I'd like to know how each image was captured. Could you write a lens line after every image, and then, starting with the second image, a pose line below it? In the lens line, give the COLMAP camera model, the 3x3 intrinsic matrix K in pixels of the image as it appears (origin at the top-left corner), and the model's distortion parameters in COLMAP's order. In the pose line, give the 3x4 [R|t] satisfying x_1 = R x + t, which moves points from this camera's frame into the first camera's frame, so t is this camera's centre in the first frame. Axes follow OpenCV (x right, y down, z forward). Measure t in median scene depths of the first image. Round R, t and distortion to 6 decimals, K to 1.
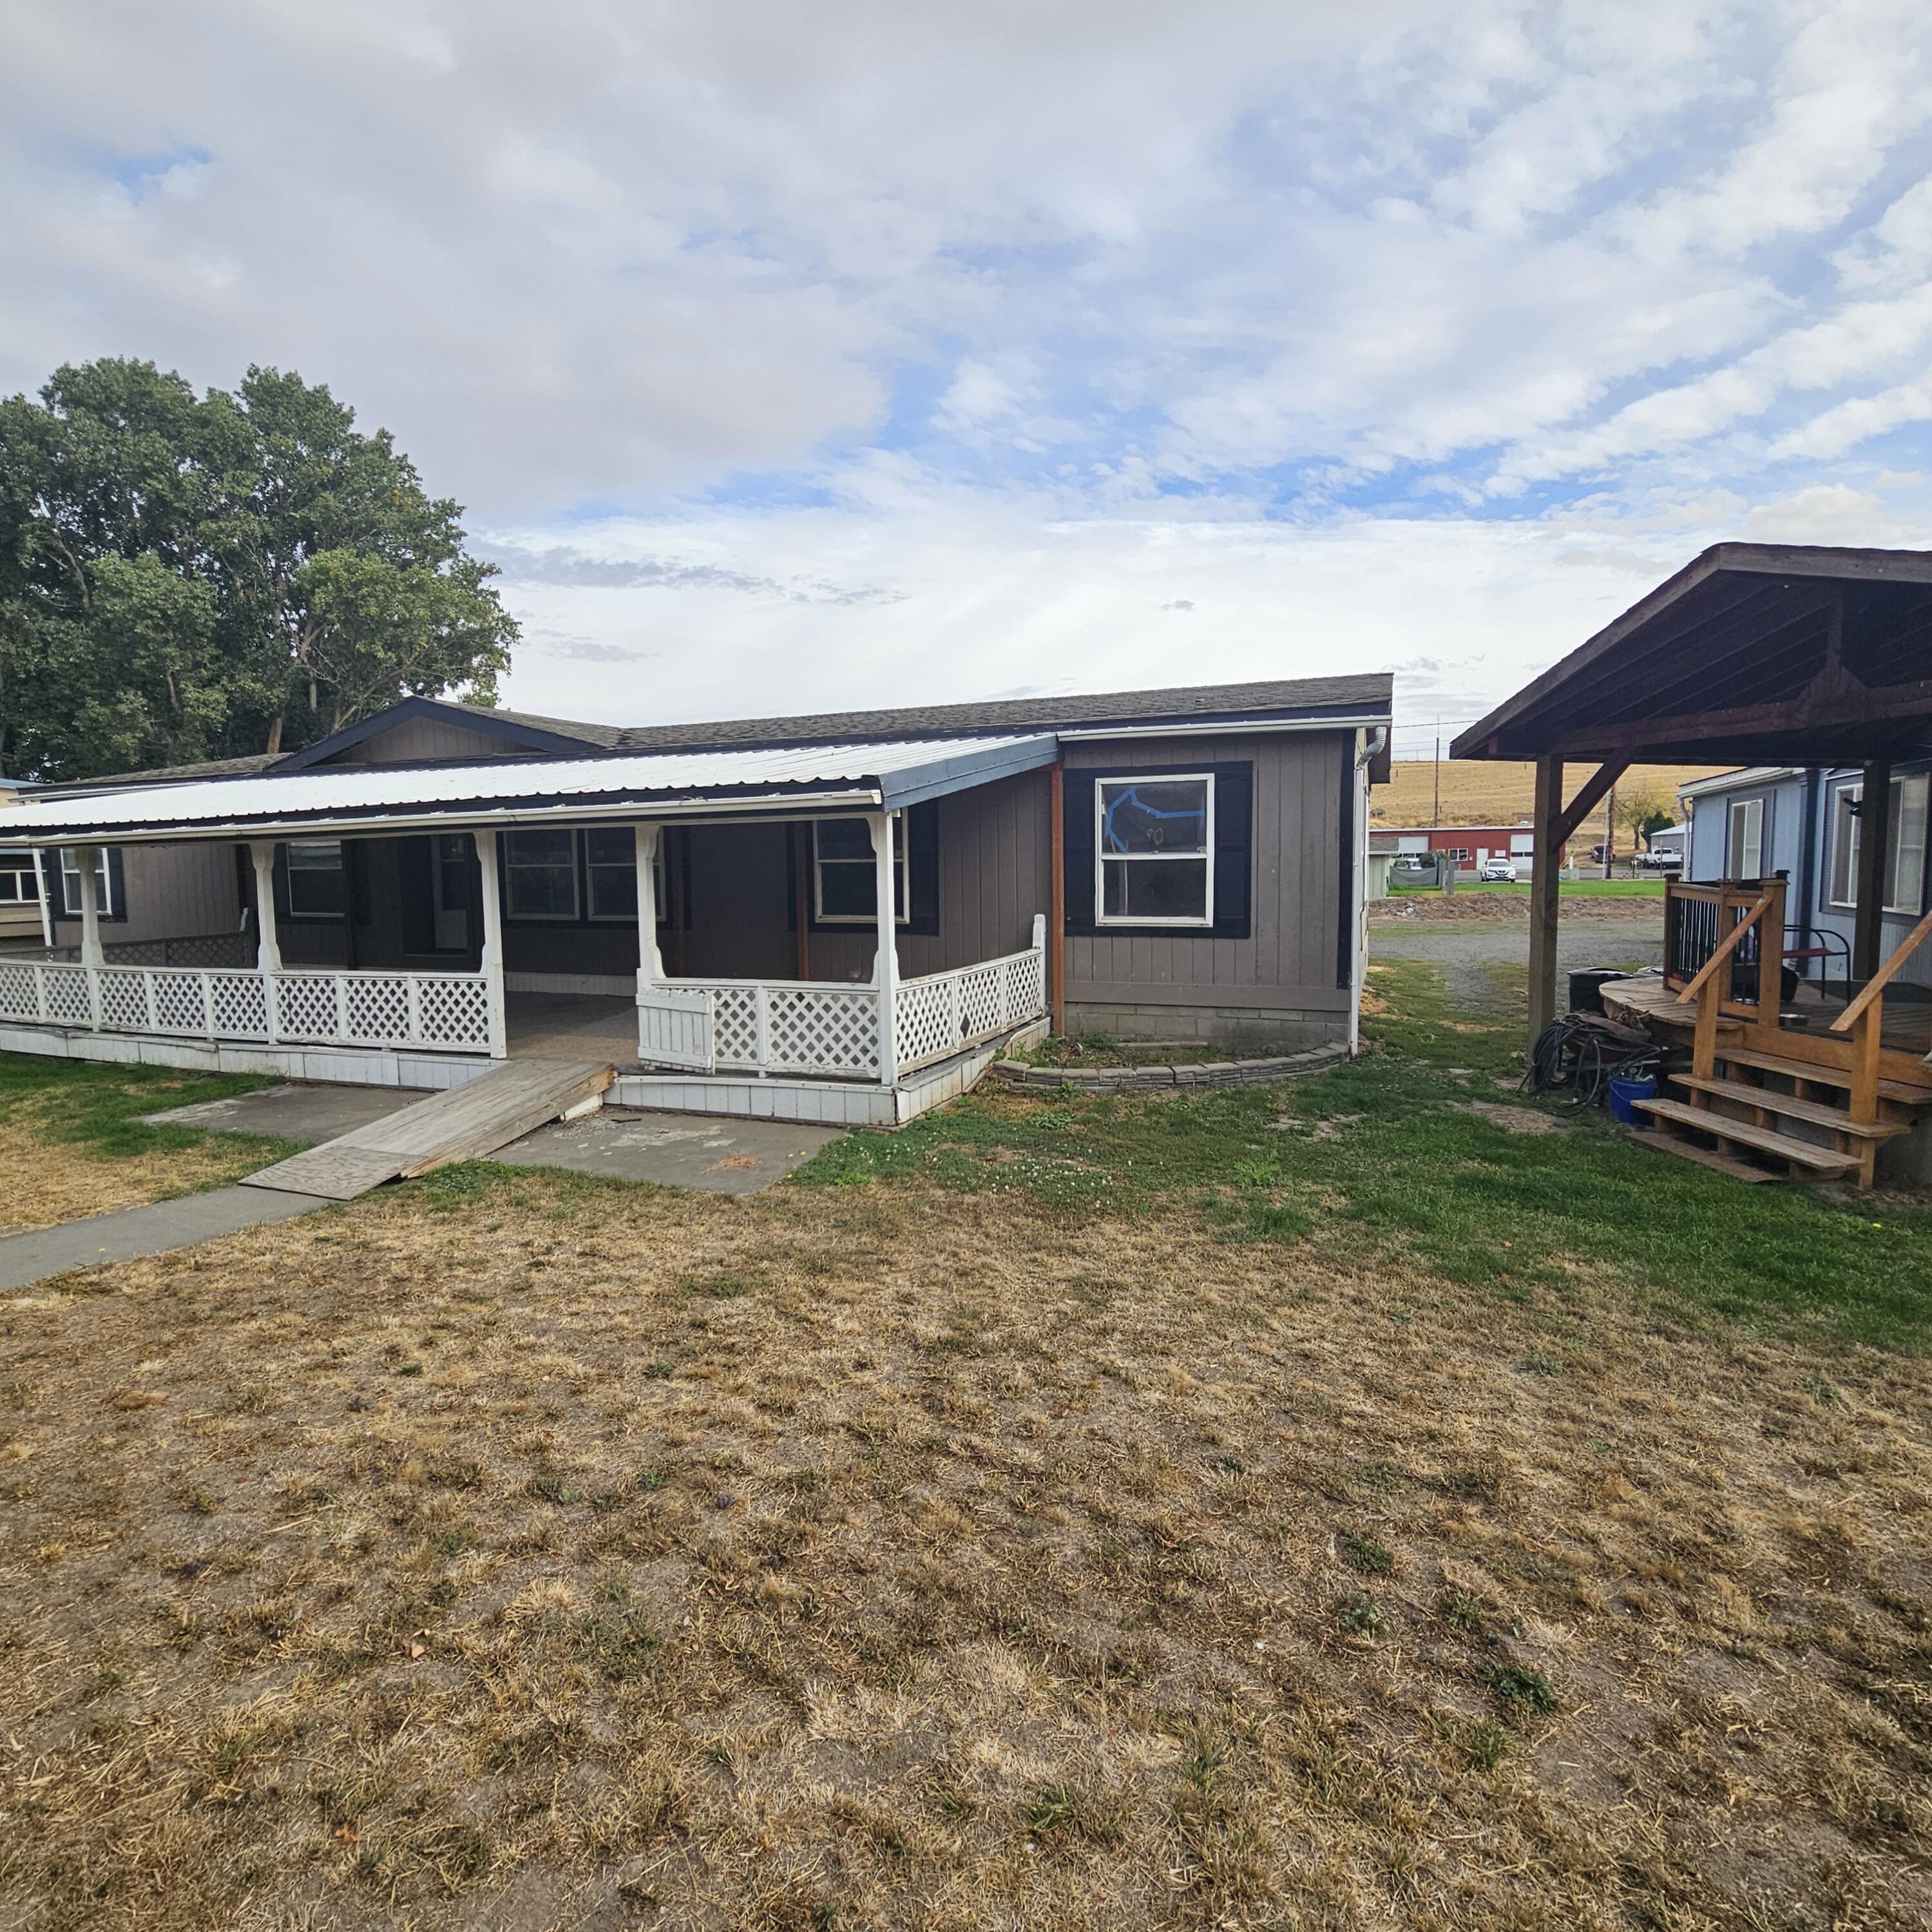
lens RADIAL K [[1058.1, 0, 976.8], [0, 1058.1, 935.3], [0, 0, 1]] dist [0.003313, -0.004027]
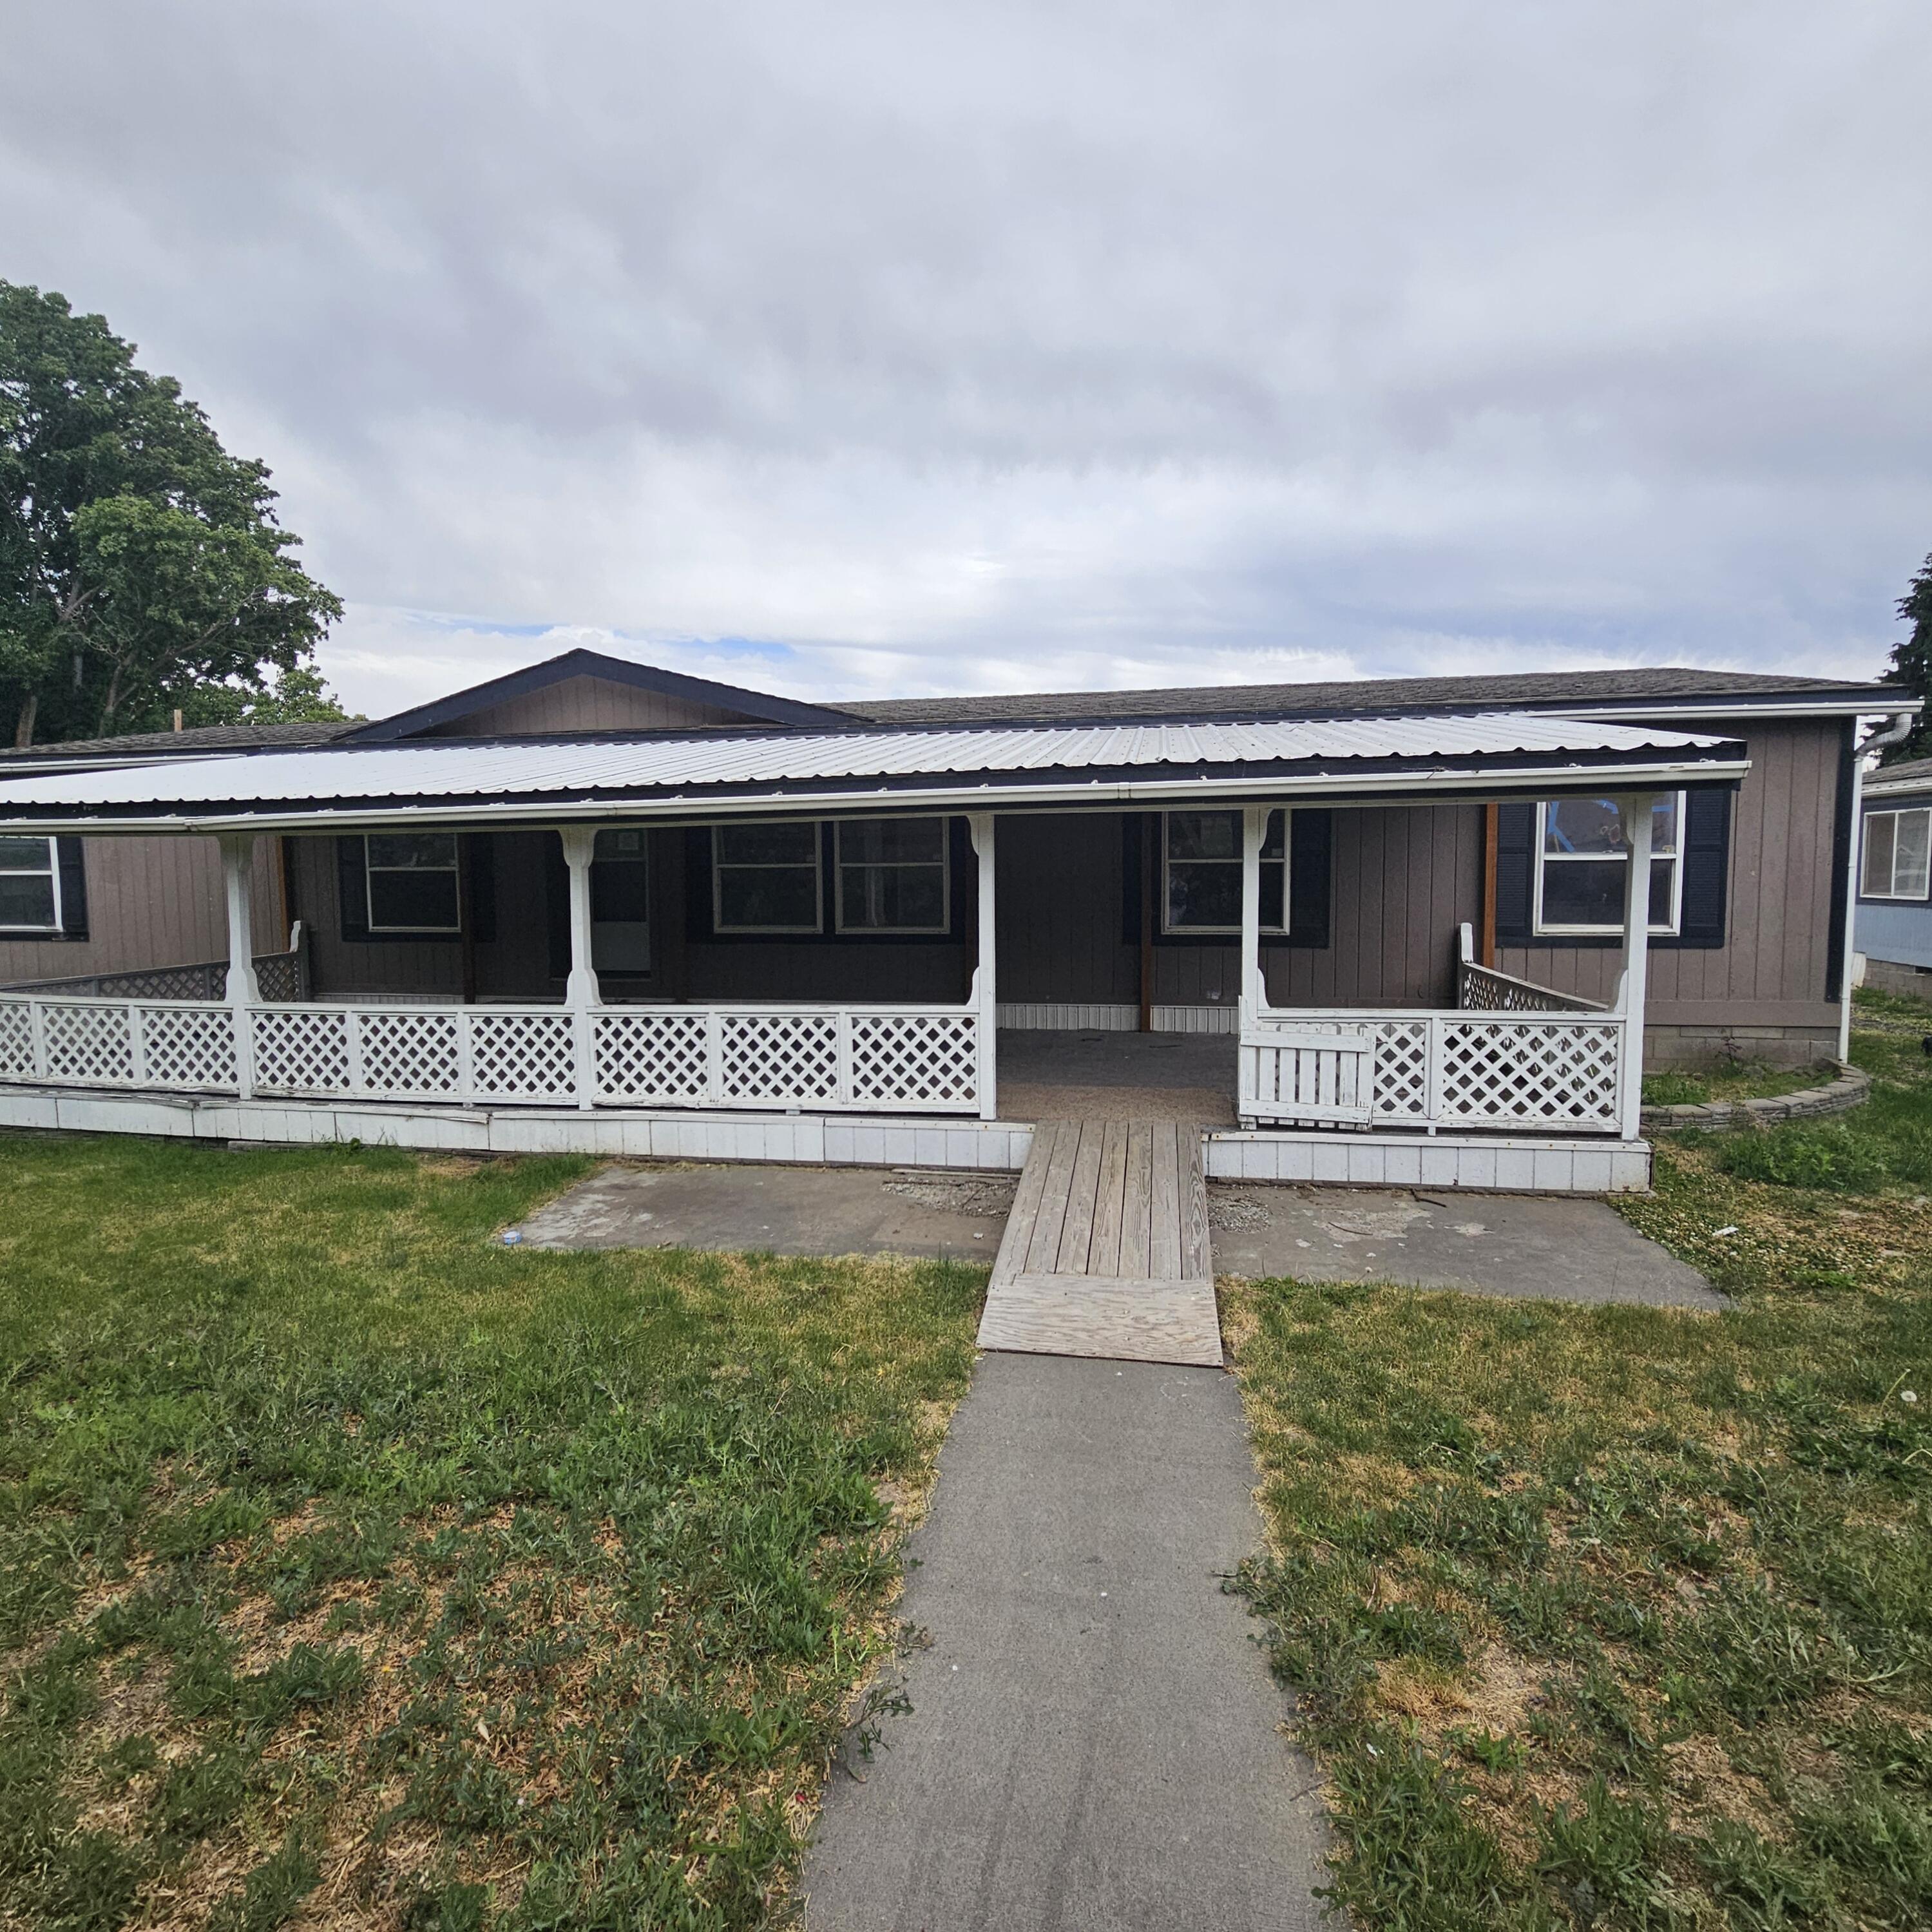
lens RADIAL K [[1058.1, 0, 976.8], [0, 1058.1, 935.3], [0, 0, 1]] dist [0.003313, -0.004027]
pose [[0.982109, -0.007954, 0.188145, -0.530013], [0.009813, 0.999912, -0.008952, -0.006339], [-0.188057, 0.010638, 0.982100, 0.238733]]
